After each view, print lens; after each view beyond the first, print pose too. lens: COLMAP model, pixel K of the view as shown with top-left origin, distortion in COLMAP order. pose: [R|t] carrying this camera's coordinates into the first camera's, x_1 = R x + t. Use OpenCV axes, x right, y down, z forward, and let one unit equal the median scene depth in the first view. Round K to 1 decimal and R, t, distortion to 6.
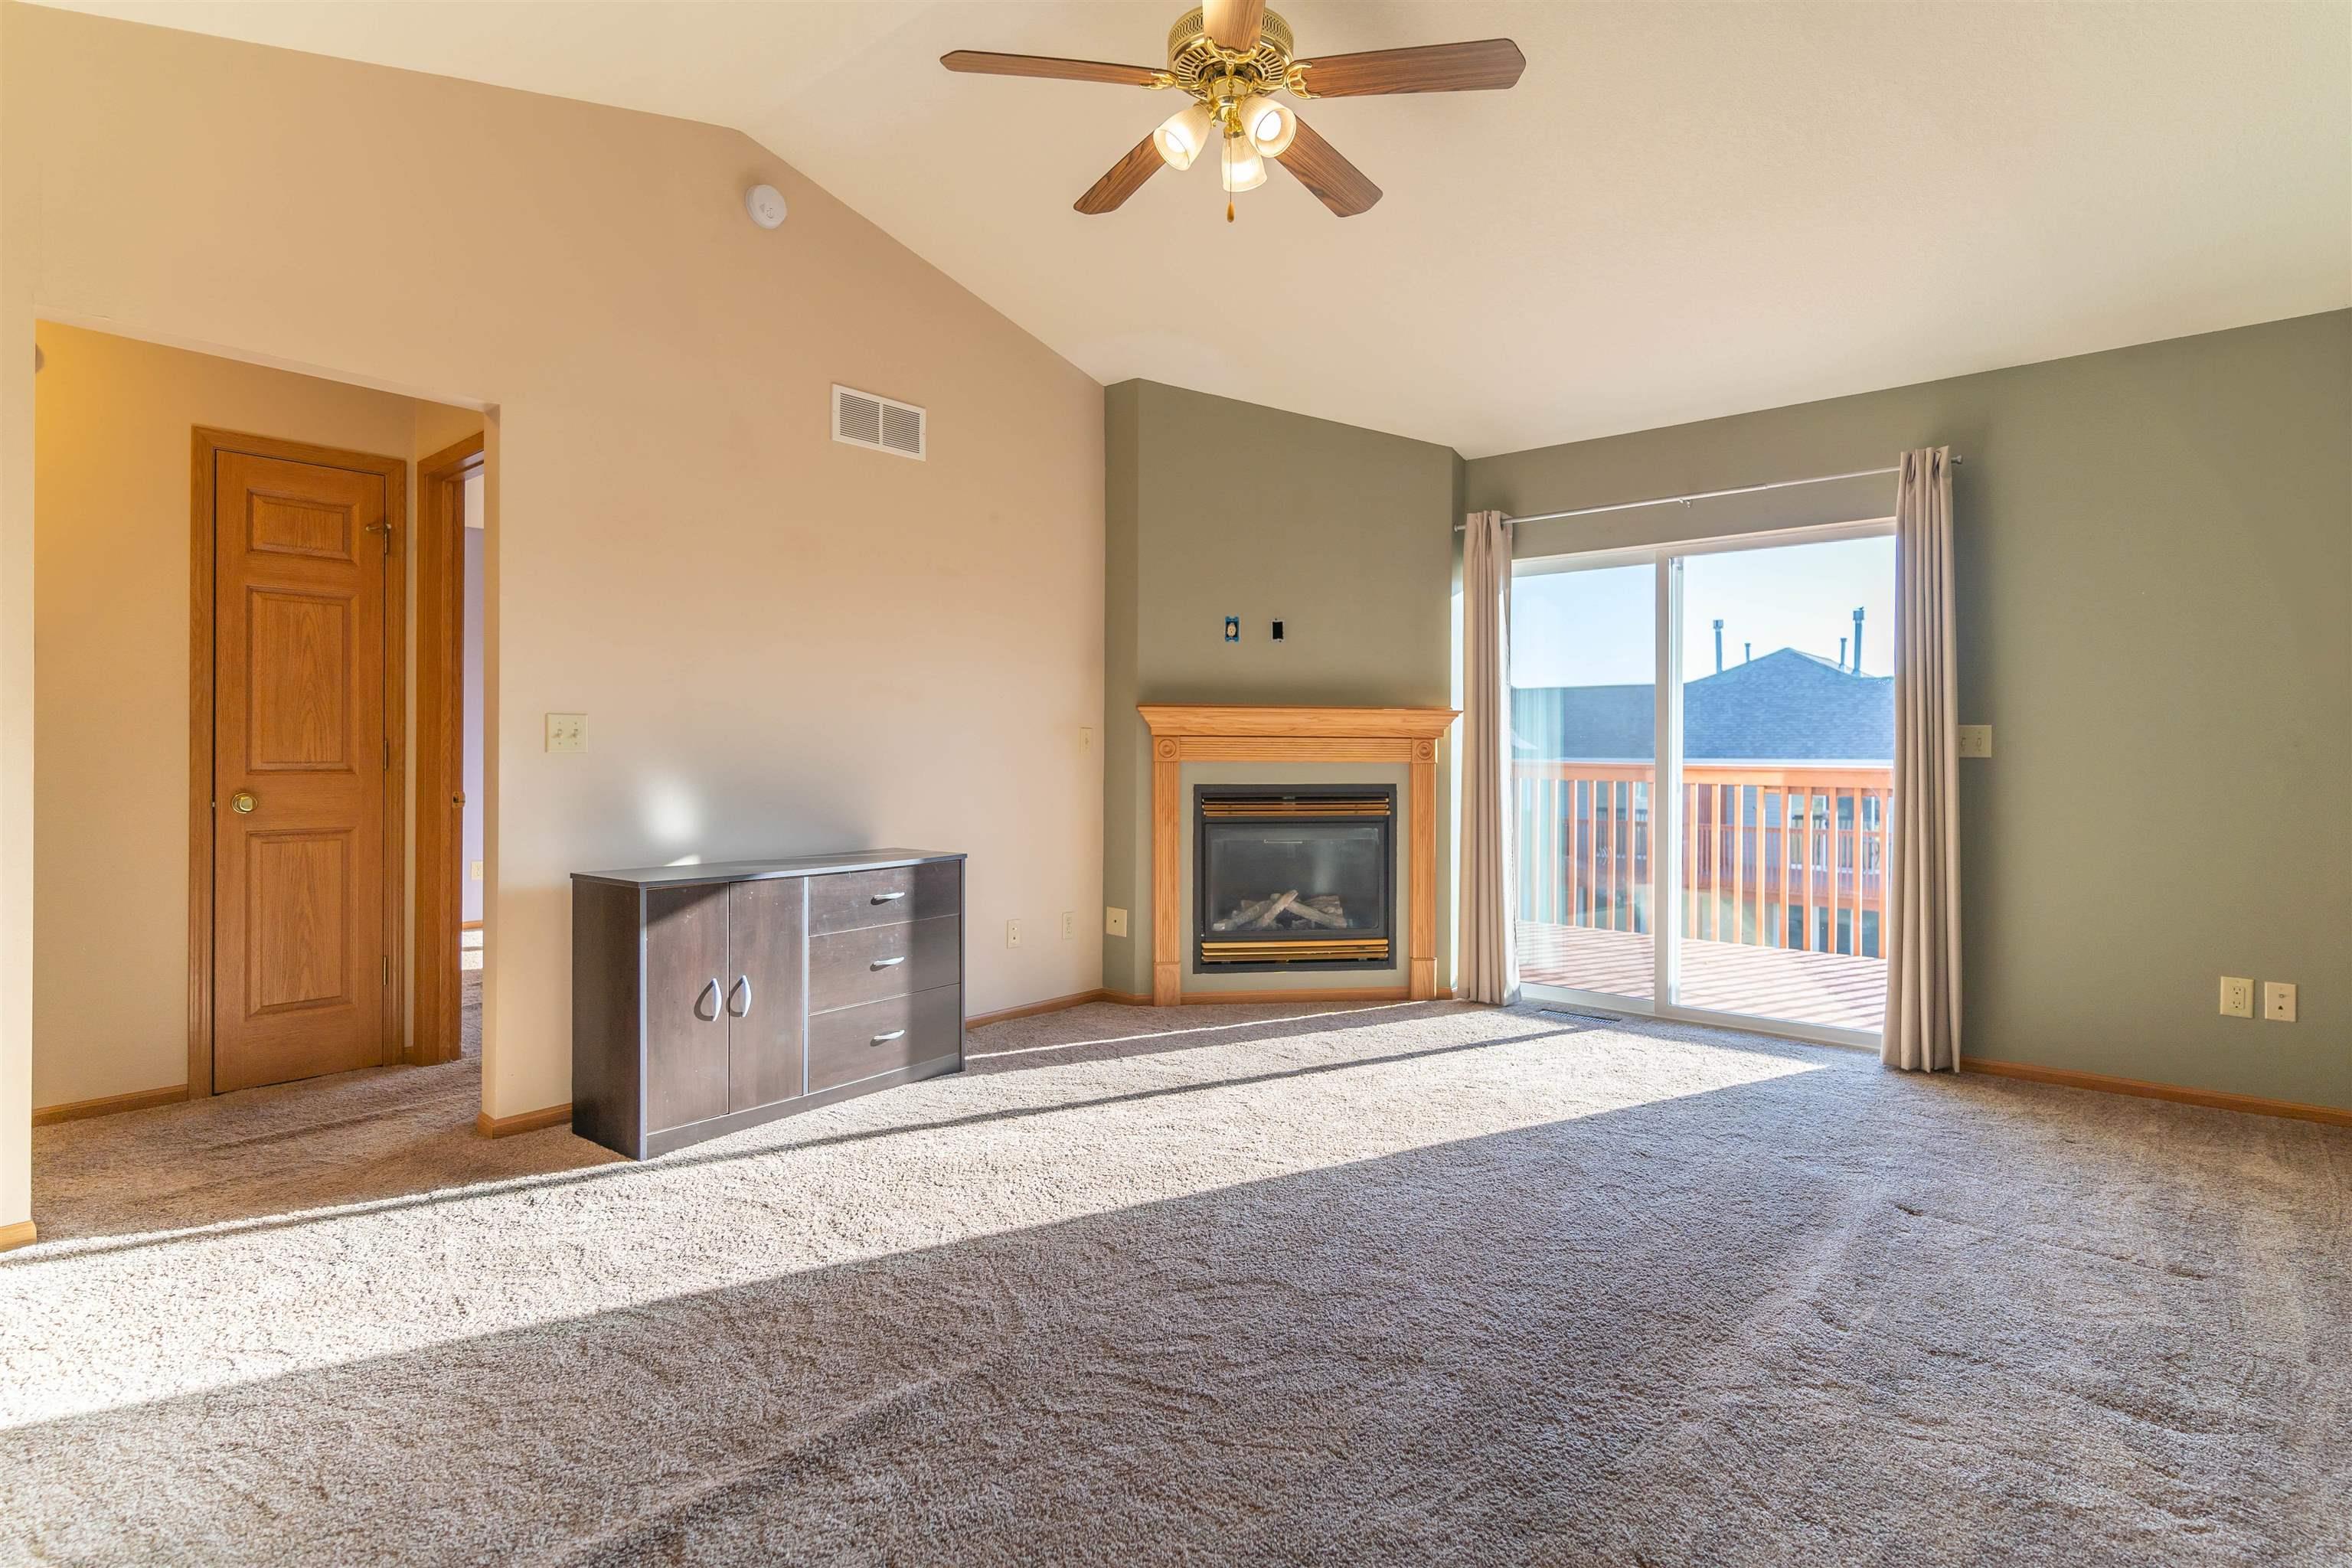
lens RADIAL K [[1162.9, 0, 1186.8], [0, 1162.9, 755.6], [0, 0, 1]] dist [0.000289, 0.000127]
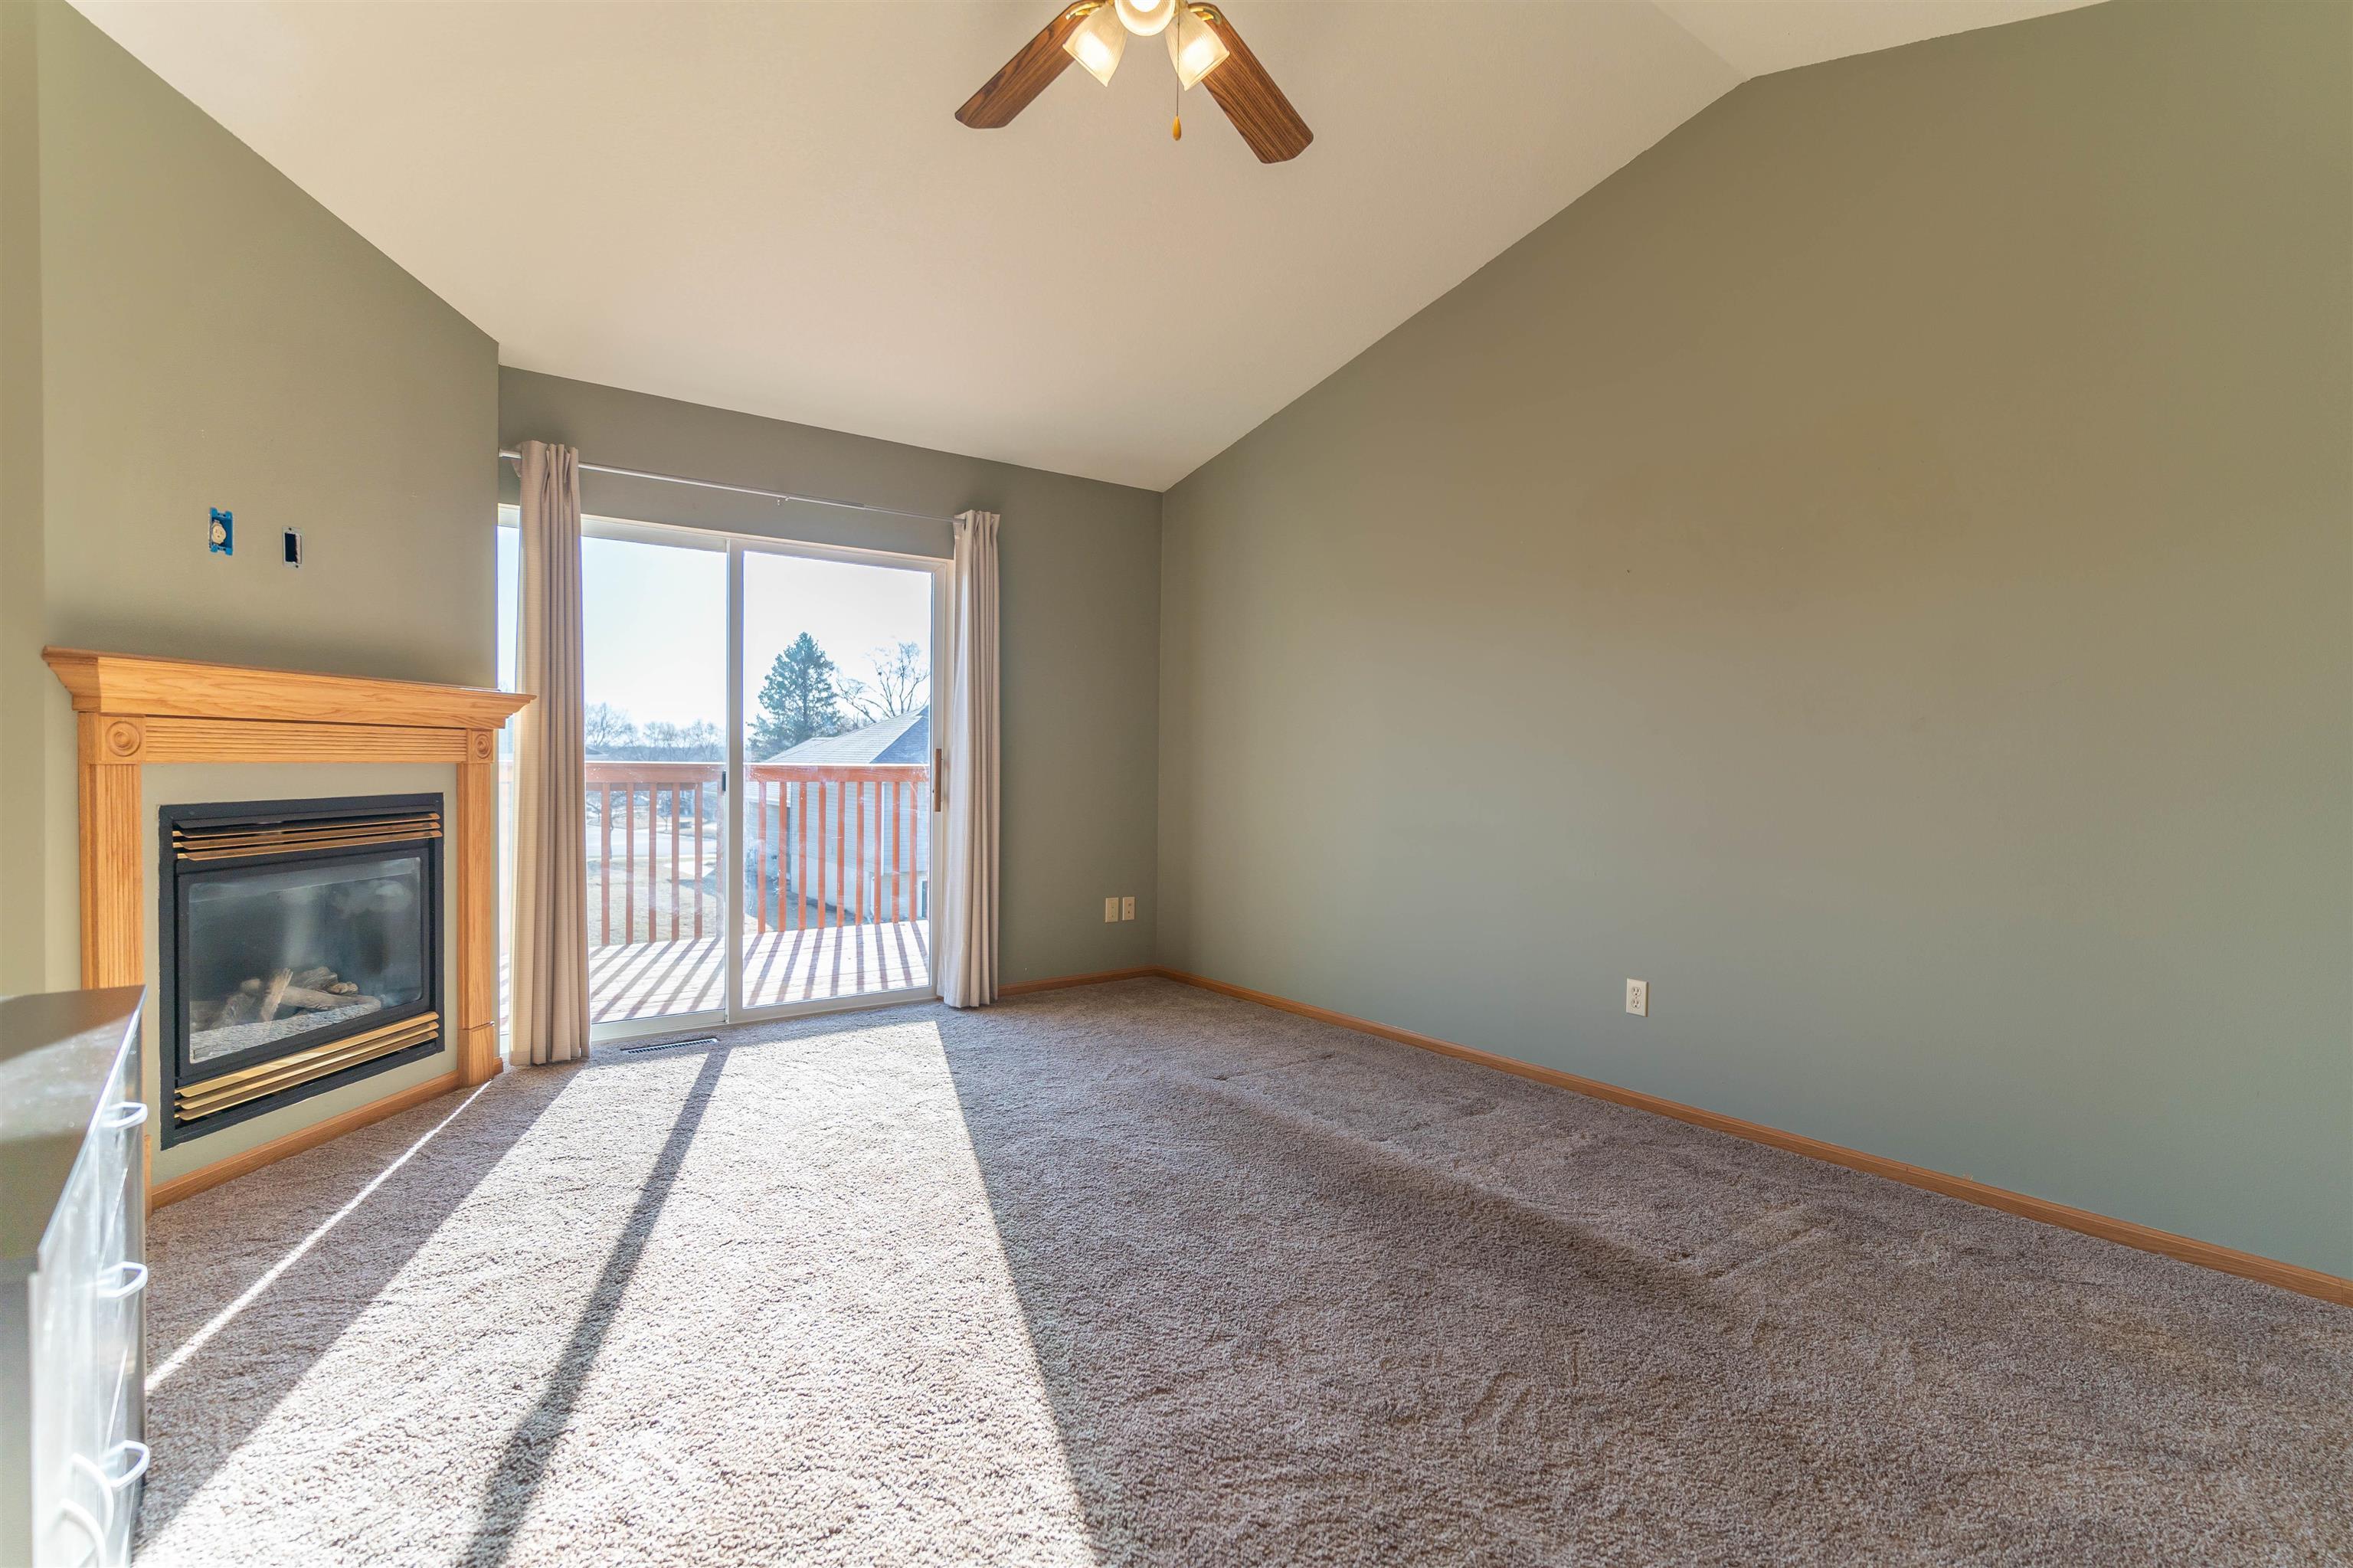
lens RADIAL K [[1119.9, 0, 1176.5], [0, 1119.9, 784.0], [0, 0, 1]] dist [0.000778, 0.000300]
pose [[0.216392, -0.024392, 0.976002, -0.414146], [-0.009960, 0.999581, 0.027189, -0.004454], [-0.976256, -0.015605, 0.216058, 0.433176]]
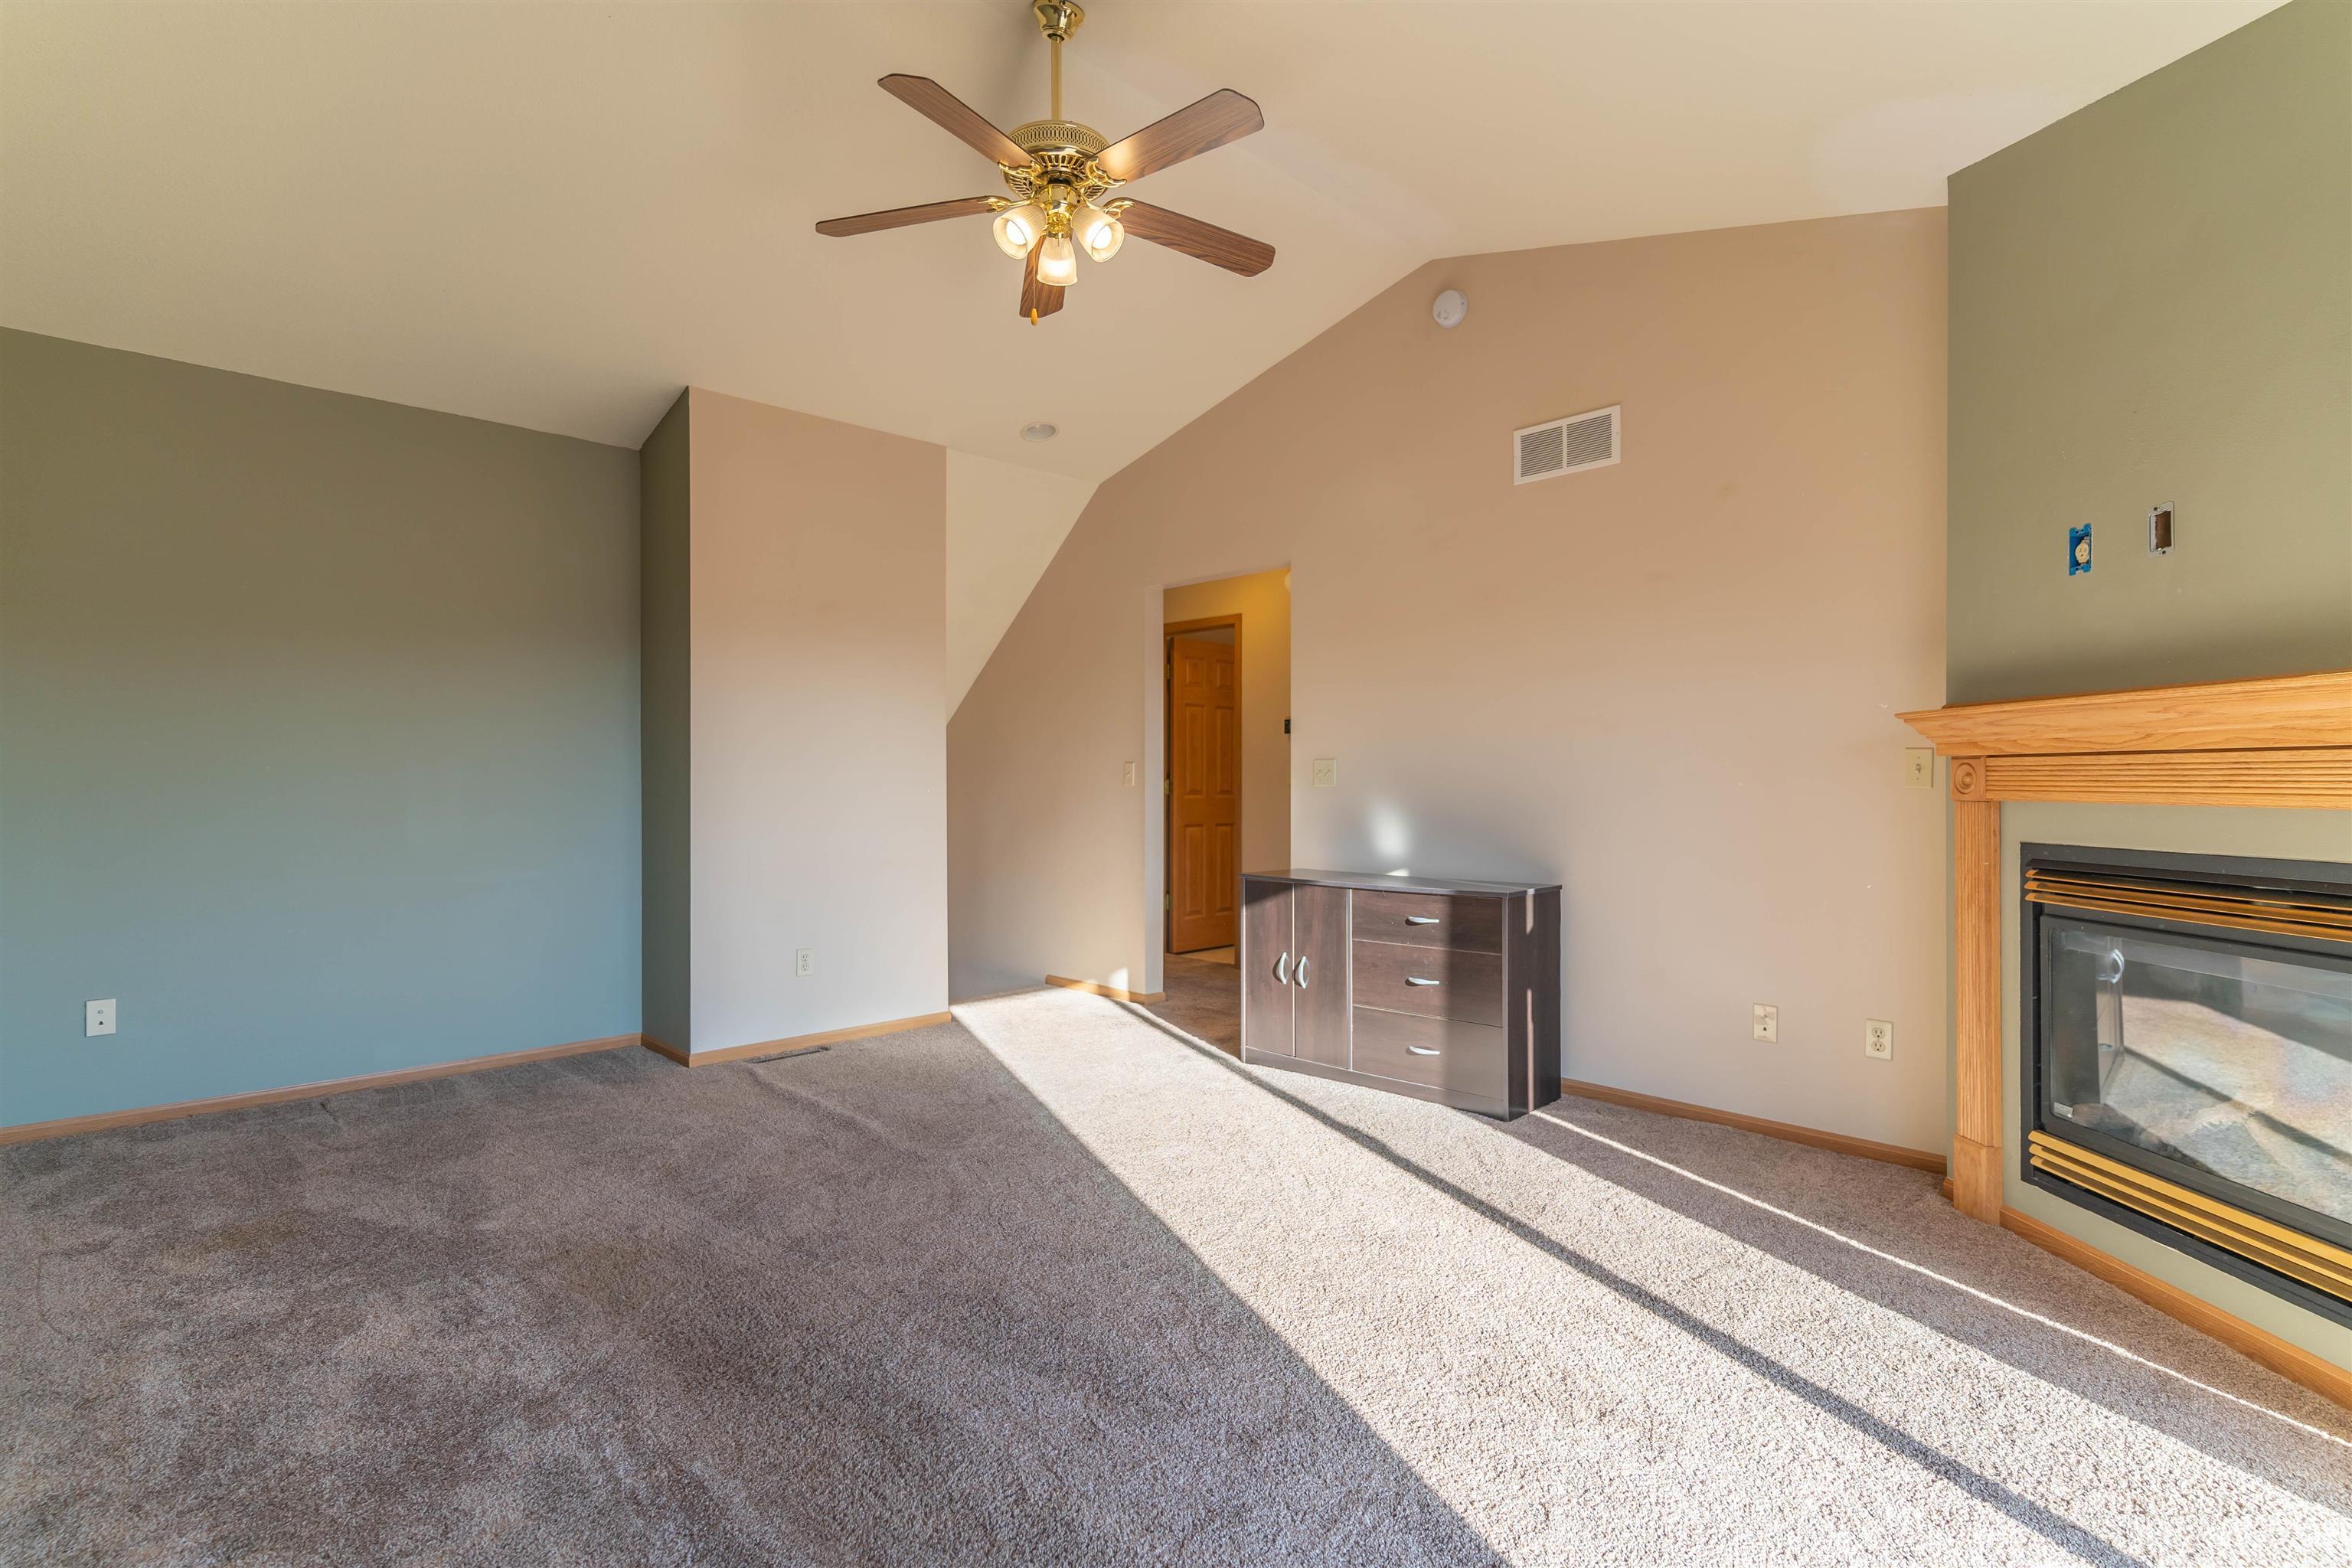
lens RADIAL K [[1119.4, 0, 1176.0], [0, 1119.4, 784.0], [0, 0, 1]] dist [0.000778, 0.000300]
pose [[-0.097270, -0.003896, -0.995250, 0.599876], [-0.004346, 0.999984, -0.003490, 0.000435], [0.995248, 0.003986, -0.097286, 0.664720]]
